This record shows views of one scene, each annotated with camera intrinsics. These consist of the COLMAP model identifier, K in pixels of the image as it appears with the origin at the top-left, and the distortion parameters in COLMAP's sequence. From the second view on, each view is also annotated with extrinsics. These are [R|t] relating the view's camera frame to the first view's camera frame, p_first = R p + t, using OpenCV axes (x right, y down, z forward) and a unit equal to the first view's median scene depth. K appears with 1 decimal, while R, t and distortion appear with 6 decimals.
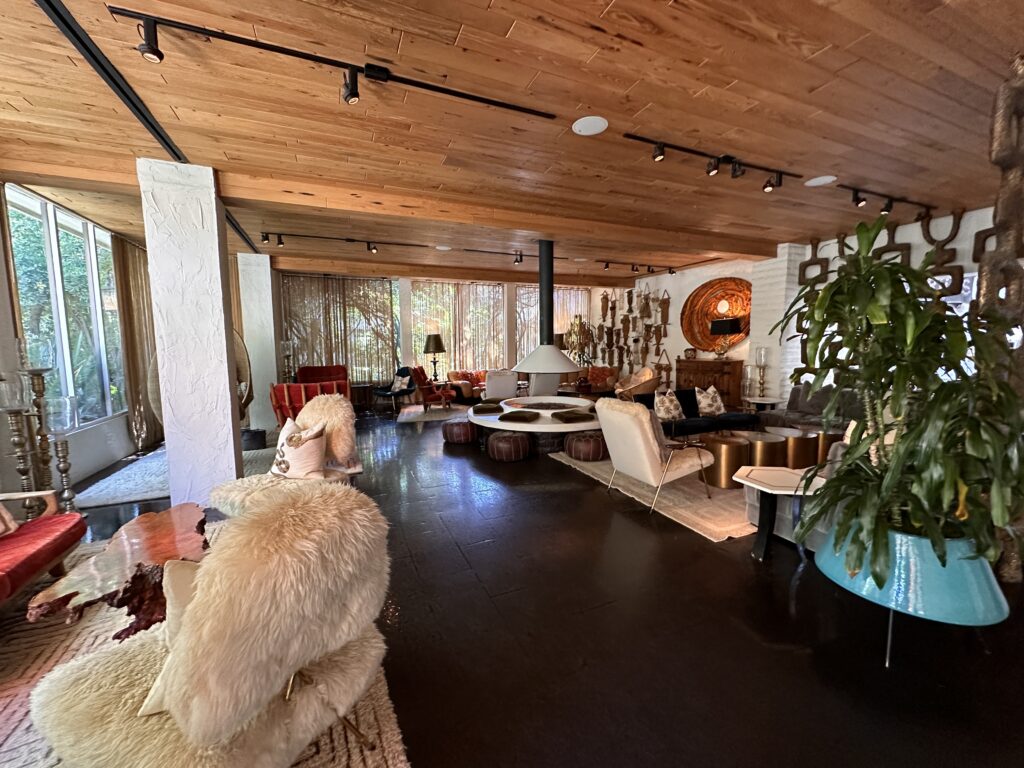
lens RADIAL K [[409.0, 0, 510.8], [0, 409.0, 381.2], [0, 0, 1]] dist [-0.000706, -0.000531]
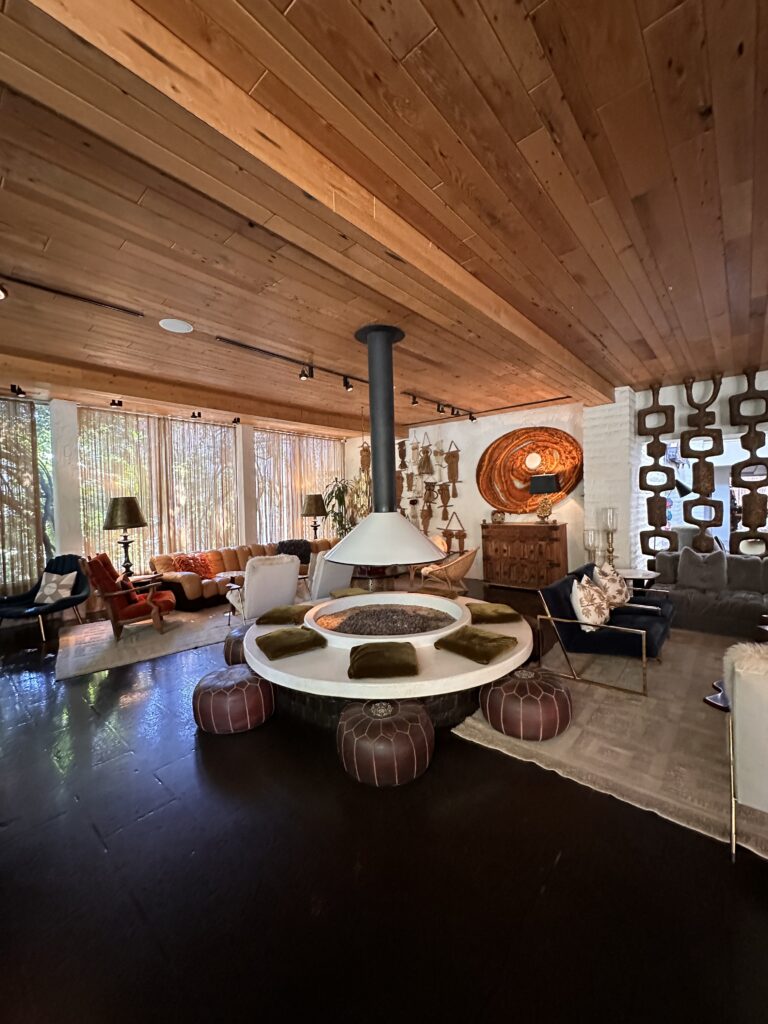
lens RADIAL K [[409.0, 0, 383.1], [0, 409.0, 511.3], [0, 0, 1]] dist [-0.000706, -0.000531]
pose [[0.902492, -0.025314, 0.429961, -0.136999], [0.058608, 0.996204, -0.064367, -0.043962], [-0.426700, 0.083290, 0.900550, 0.398636]]
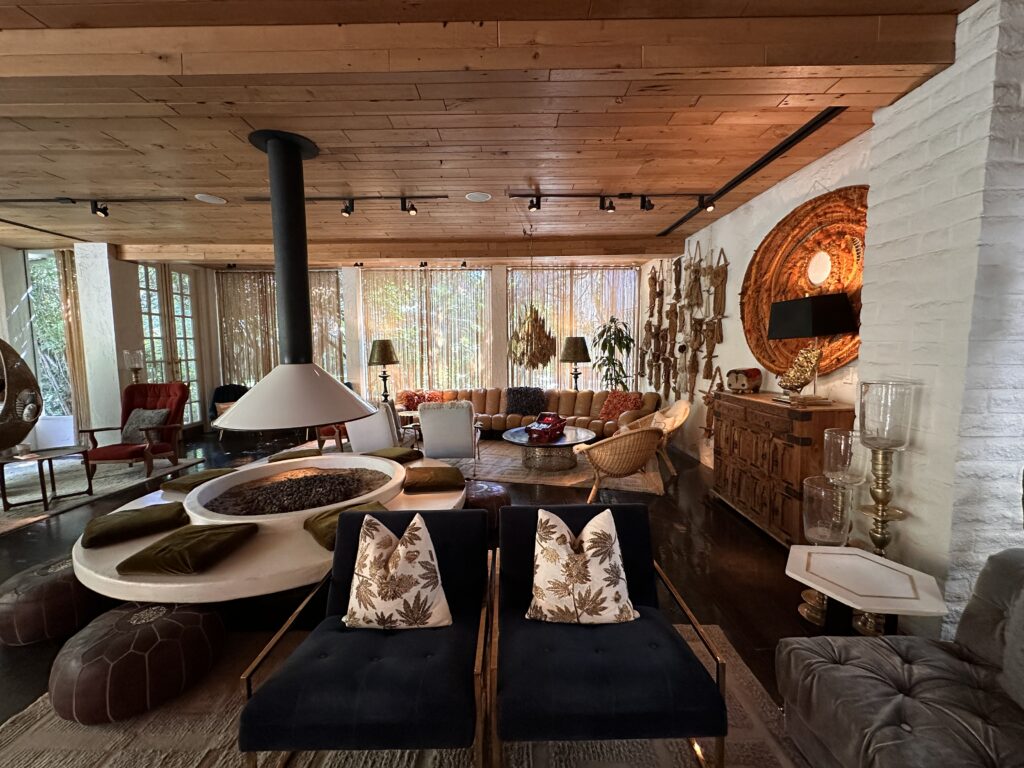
lens RADIAL K [[409.0, 0, 511.5], [0, 409.0, 383.1], [0, 0, 1]] dist [-0.000706, -0.000531]
pose [[0.918480, 0.035882, -0.393836, 0.426847], [-0.036642, 0.999313, 0.005591, -0.064572], [0.393766, 0.009296, 0.919164, 0.544382]]
